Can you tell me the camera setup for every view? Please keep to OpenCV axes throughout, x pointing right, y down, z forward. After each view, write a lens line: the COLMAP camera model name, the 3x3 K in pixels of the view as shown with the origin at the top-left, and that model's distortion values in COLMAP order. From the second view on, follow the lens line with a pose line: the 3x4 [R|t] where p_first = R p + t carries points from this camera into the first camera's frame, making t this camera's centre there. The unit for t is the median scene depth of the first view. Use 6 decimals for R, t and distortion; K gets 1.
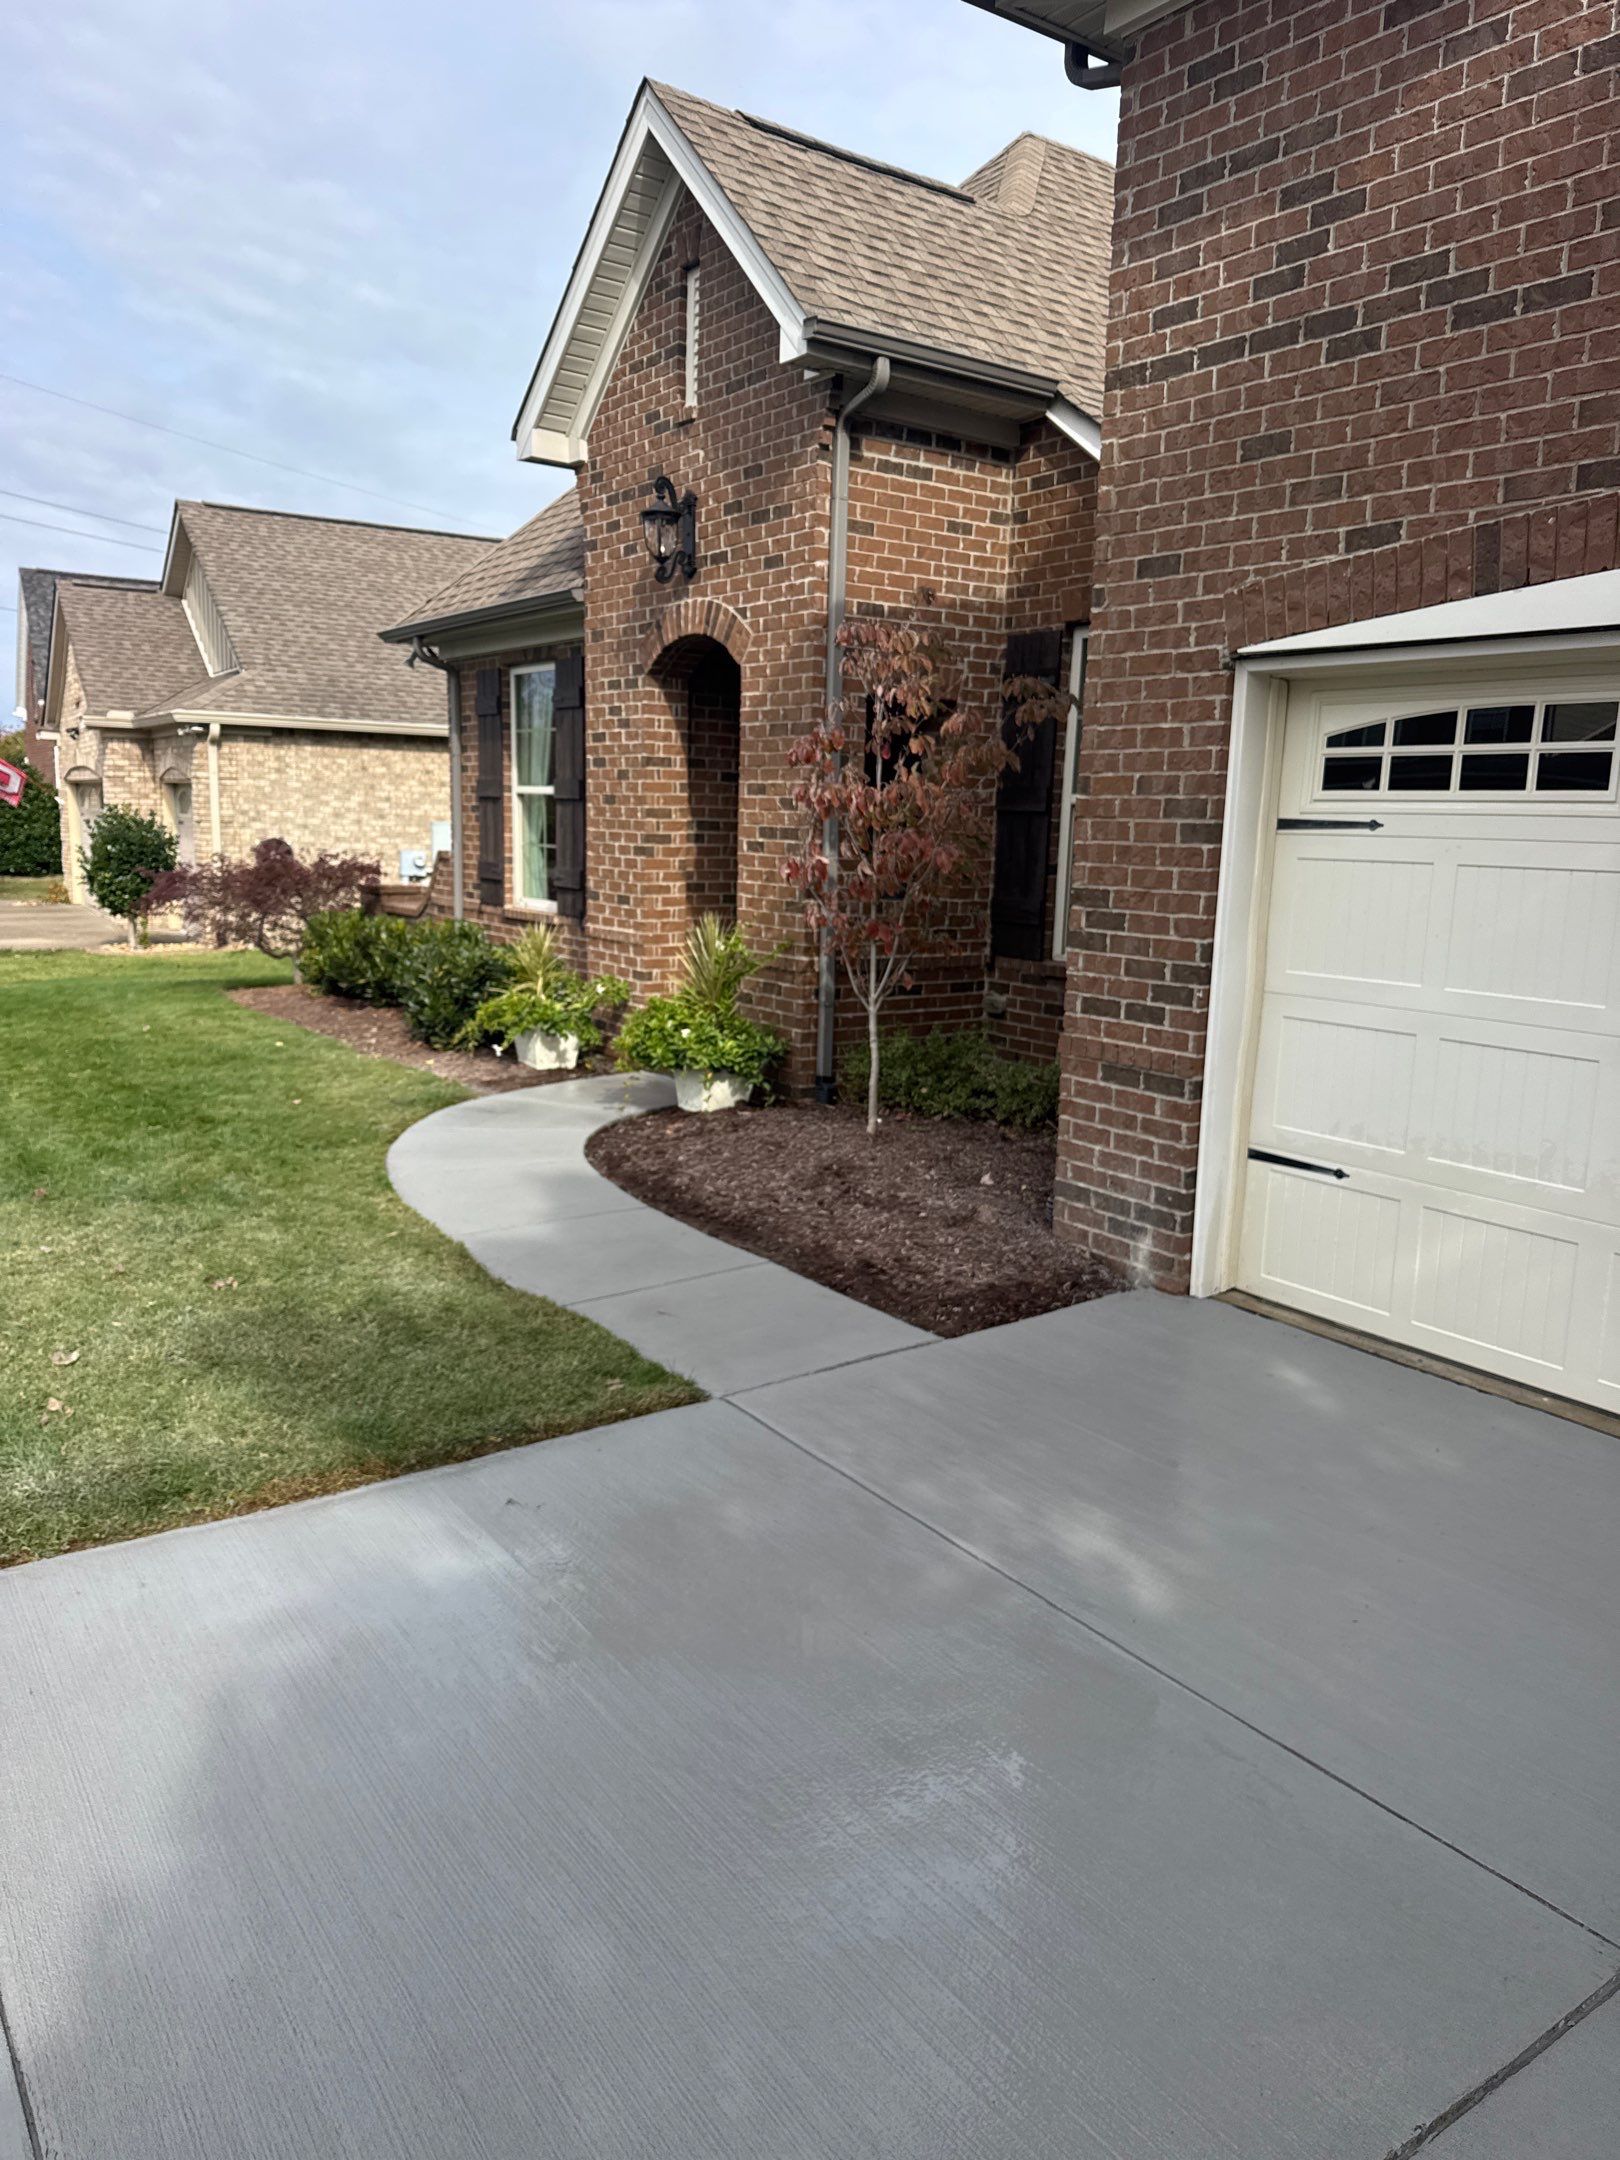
lens RADIAL K [[1522.1, 0, 810.0], [0, 1522.1, 1080.0], [0, 0, 1]] dist [0.098984, -0.169791]
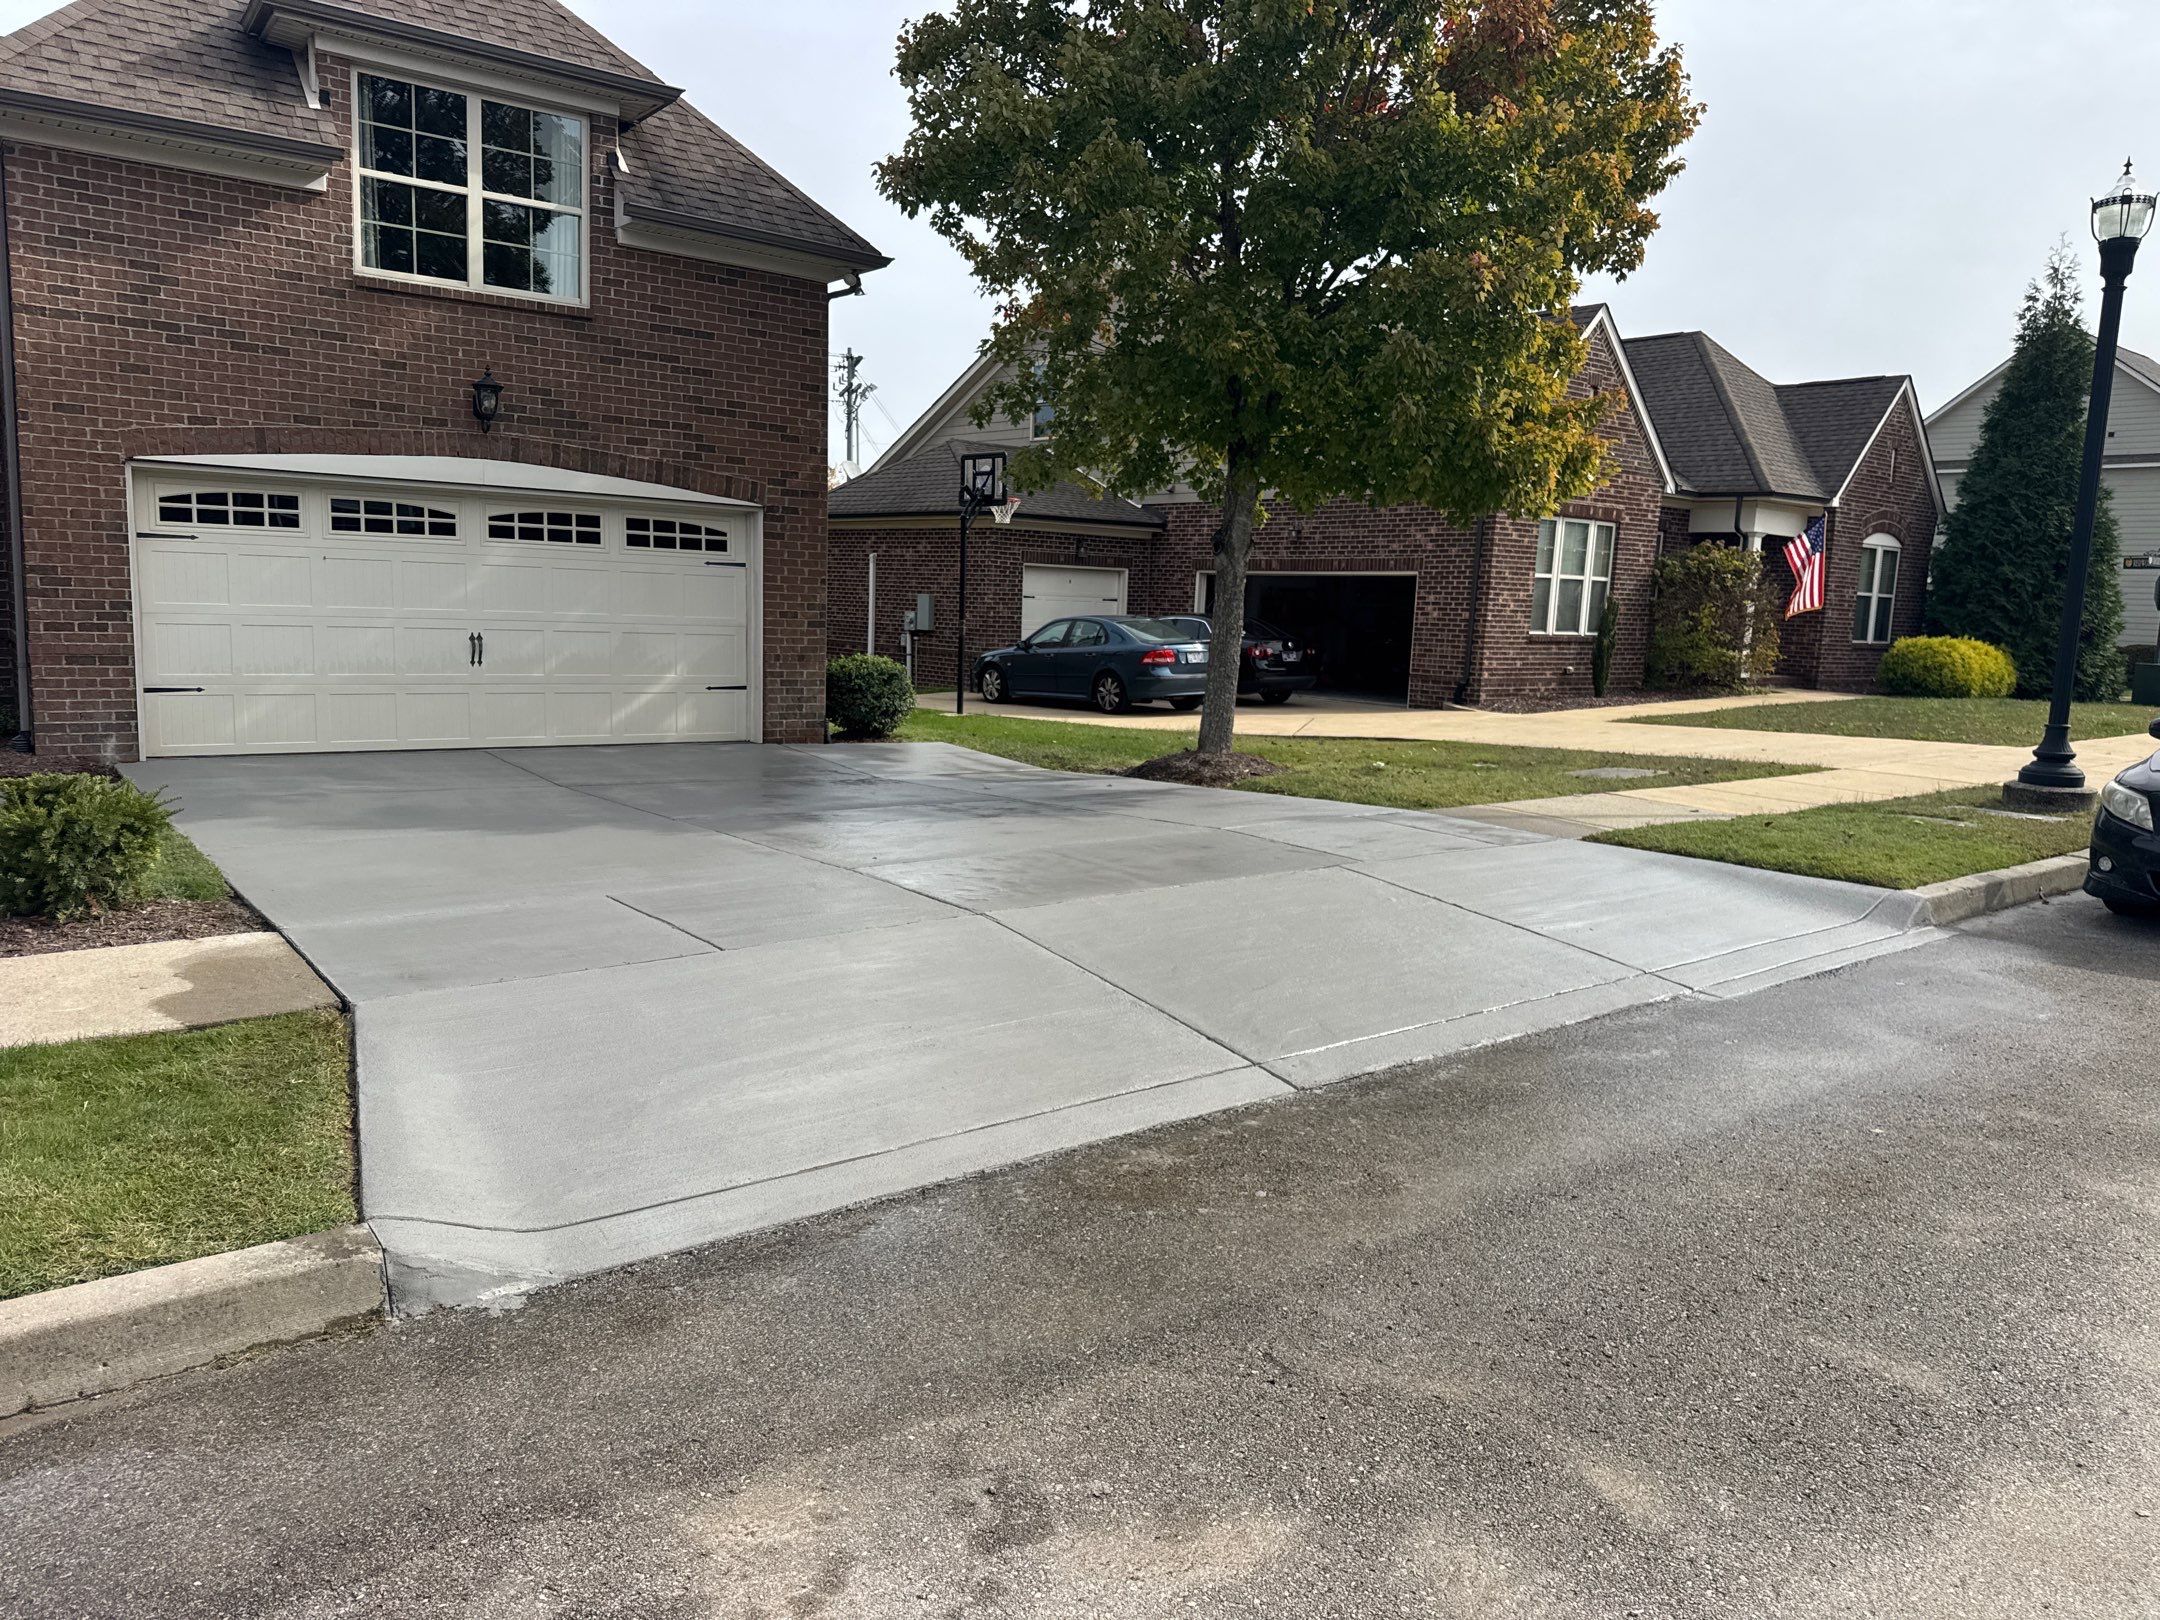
lens RADIAL K [[1523.9, 0, 1088.2], [0, 1523.9, 834.6], [0, 0, 1]] dist [-0.005649, -0.008438]
pose [[-0.037374, -0.181395, 0.982700, -1.811728], [0.126486, 0.974619, 0.184714, 0.019054], [-0.991264, 0.131202, -0.013482, -0.234352]]
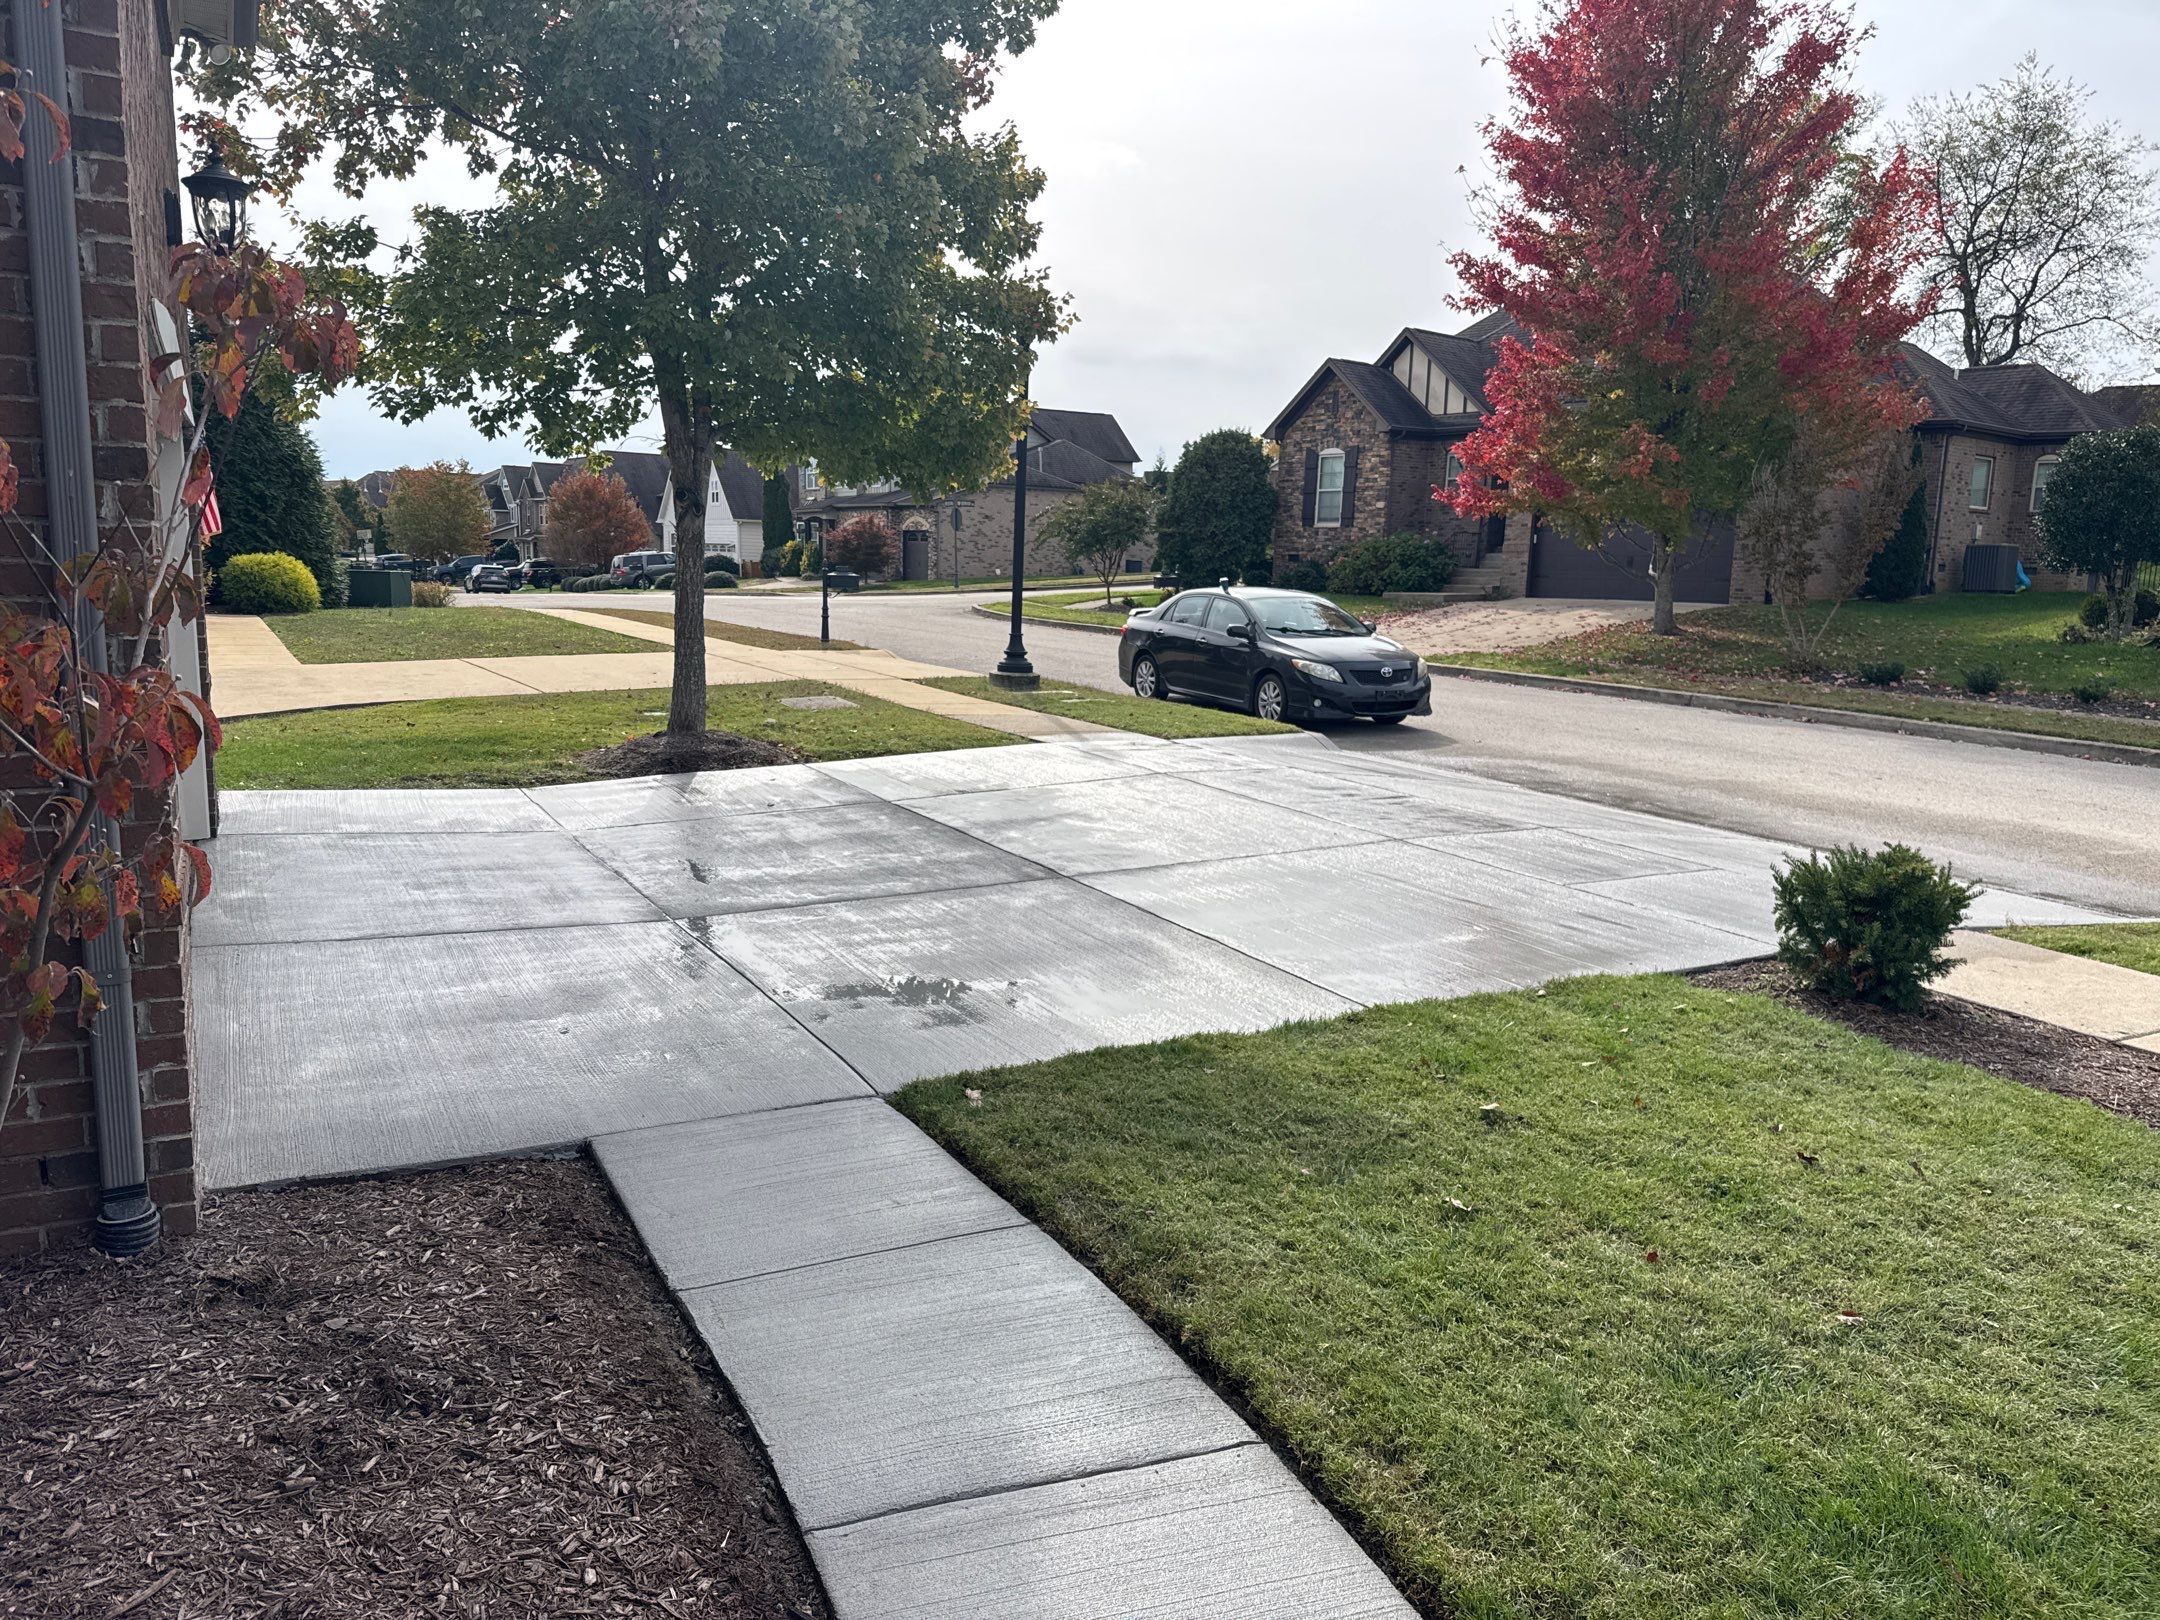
lens RADIAL K [[1473.6, 0, 1011.3], [0, 1473.6, 814.7], [0, 0, 1]] dist [0.105568, -0.151802]
pose [[-0.988953, -0.085380, 0.121169, -0.223069], [-0.040370, 0.941688, 0.334058, -0.273166], [-0.142625, 0.325476, -0.934732, 1.537193]]
